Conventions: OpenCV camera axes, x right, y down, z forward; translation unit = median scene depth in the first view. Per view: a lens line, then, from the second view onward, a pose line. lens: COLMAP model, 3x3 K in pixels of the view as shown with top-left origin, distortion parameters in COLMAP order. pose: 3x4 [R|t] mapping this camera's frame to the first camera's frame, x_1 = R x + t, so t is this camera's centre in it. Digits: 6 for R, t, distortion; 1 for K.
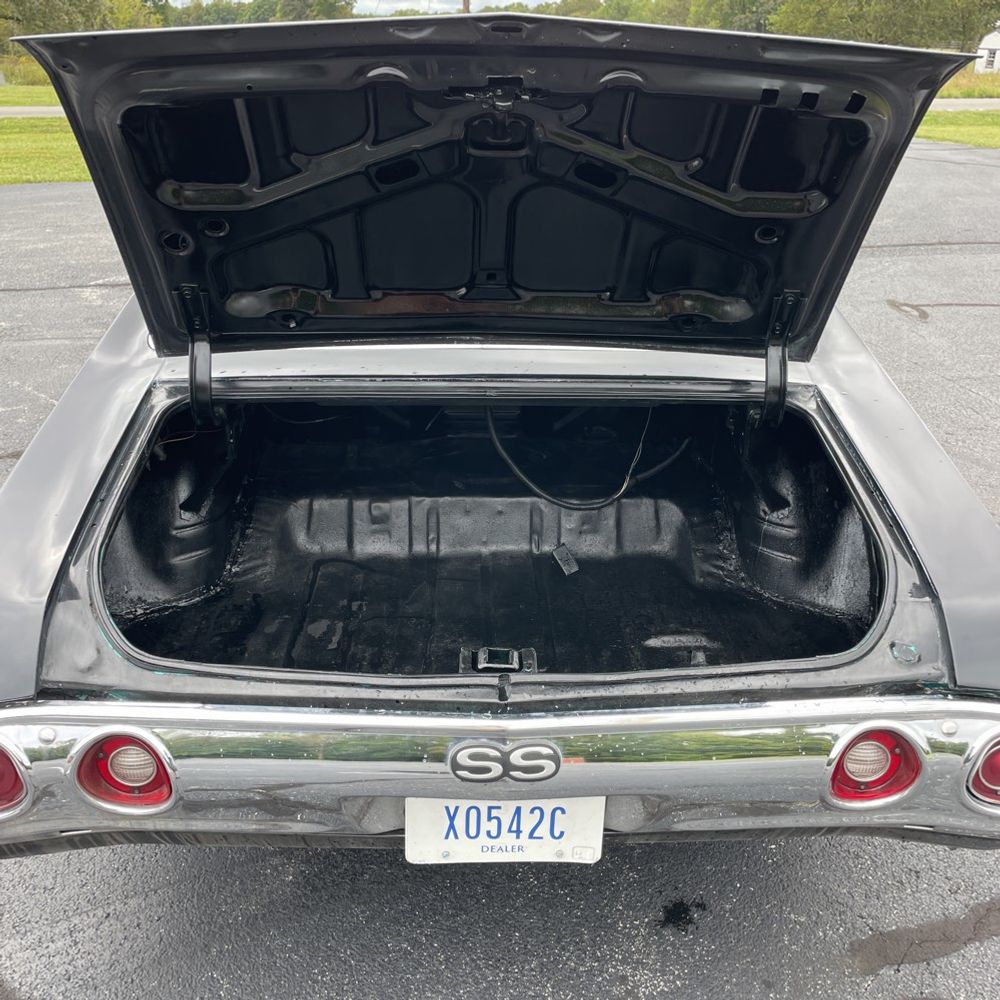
lens RADIAL K [[1012.4, 0, 492.9], [0, 1012.4, 489.1], [0, 0, 1]] dist [0.007889, 0.000000]
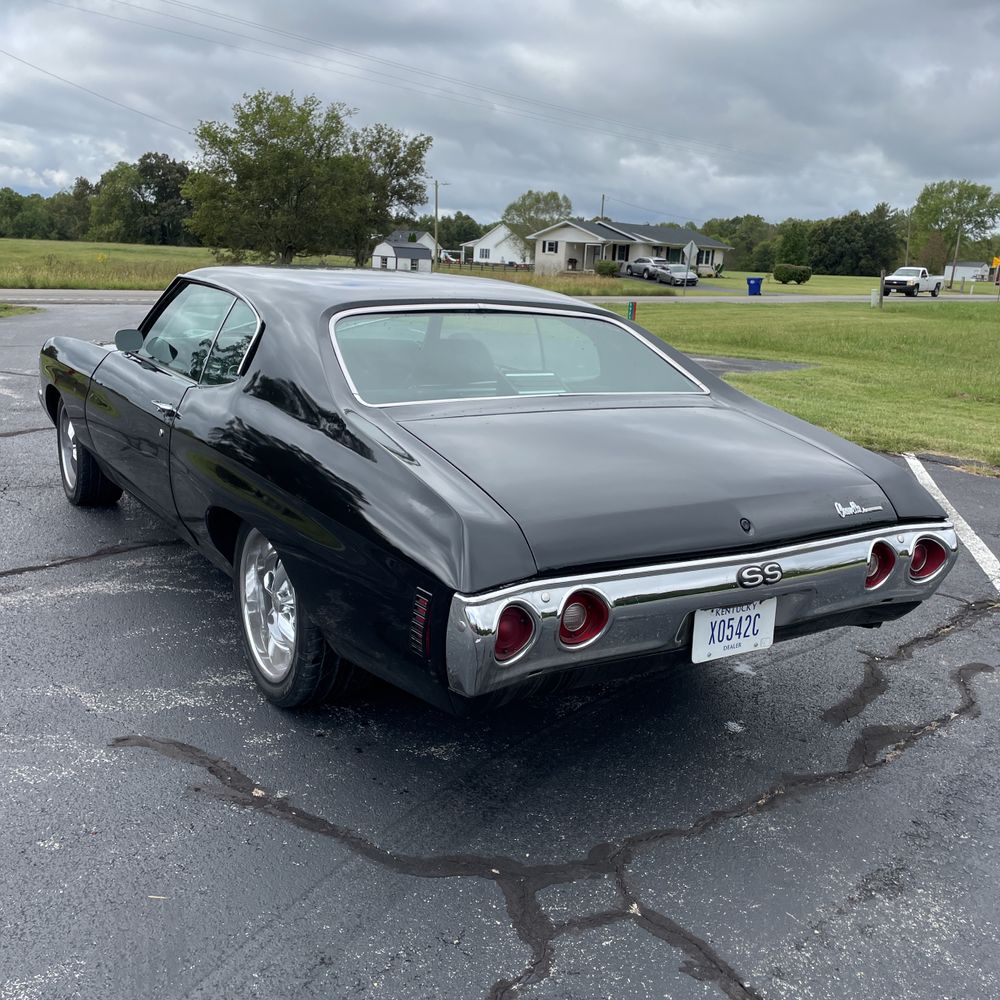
lens RADIAL K [[1012.4, 0, 492.4], [0, 1012.4, 493.8], [0, 0, 1]] dist [0.007889, 0.000000]
pose [[0.853933, -0.081441, 0.513970, -0.907177], [0.169059, 0.977520, -0.125990, 0.185769], [-0.492156, 0.194478, 0.848505, -0.241178]]
